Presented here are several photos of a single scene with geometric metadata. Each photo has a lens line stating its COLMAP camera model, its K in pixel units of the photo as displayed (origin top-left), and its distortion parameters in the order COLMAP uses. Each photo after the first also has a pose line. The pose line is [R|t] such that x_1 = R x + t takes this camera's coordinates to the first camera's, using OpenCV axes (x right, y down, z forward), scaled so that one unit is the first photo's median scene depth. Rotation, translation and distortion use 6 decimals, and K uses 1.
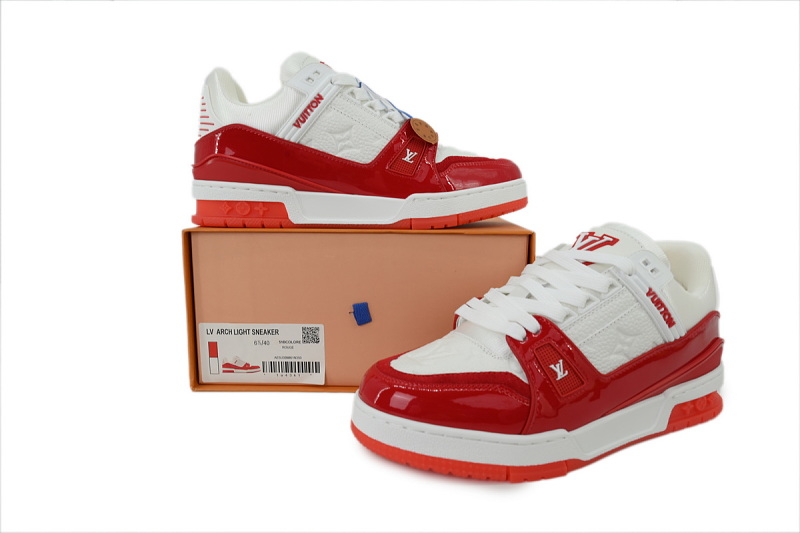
lens RADIAL K [[542.9, 0, 400.0], [0, 542.9, 266.5], [0, 0, 1]] dist [-0.001565, 0.000116]
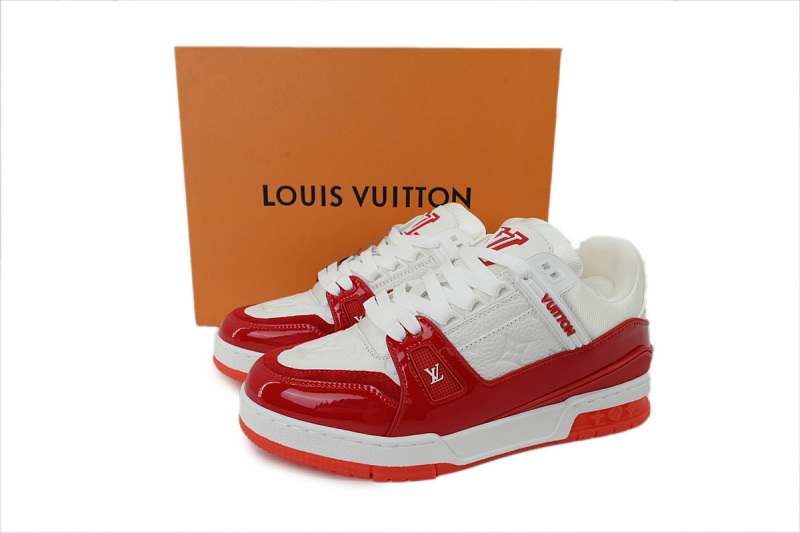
lens RADIAL K [[542.9, 0, 400.0], [0, 542.9, 266.5], [0, 0, 1]] dist [-0.001565, 0.000116]
pose [[0.990155, 0.045226, -0.132469, 0.333222], [-0.034213, 0.995856, 0.084264, -0.078950], [0.135731, -0.078902, 0.987599, 0.035665]]
